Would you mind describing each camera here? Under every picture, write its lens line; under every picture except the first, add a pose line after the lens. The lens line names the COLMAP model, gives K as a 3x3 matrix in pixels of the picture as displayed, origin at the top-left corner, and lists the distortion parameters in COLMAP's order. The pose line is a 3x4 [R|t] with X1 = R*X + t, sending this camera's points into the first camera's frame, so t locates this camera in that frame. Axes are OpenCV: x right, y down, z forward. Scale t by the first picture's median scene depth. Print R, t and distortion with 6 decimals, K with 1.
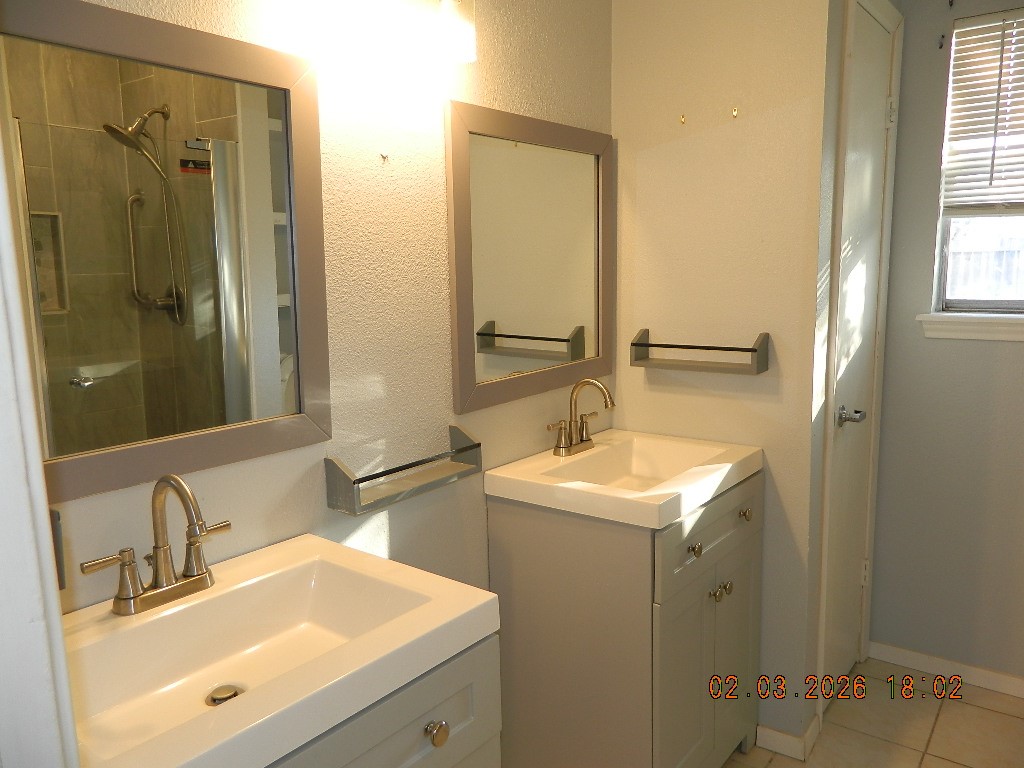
lens RADIAL K [[767.3, 0, 505.6], [0, 767.3, 383.3], [0, 0, 1]] dist [0.015393, -0.004249]
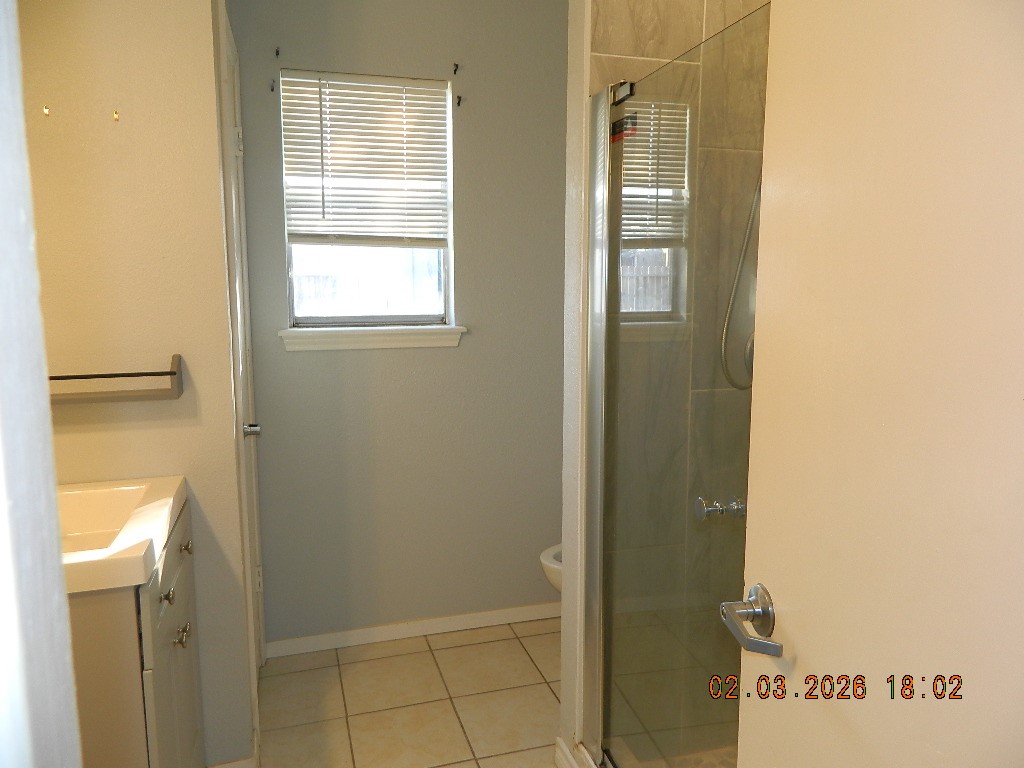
lens RADIAL K [[767.3, 0, 505.4], [0, 767.3, 385.9], [0, 0, 1]] dist [0.015393, -0.004249]
pose [[0.606340, -0.090910, 0.789992, -0.147547], [0.110082, 0.993475, 0.029835, -0.009078], [-0.787549, 0.068873, 0.612391, 0.088440]]
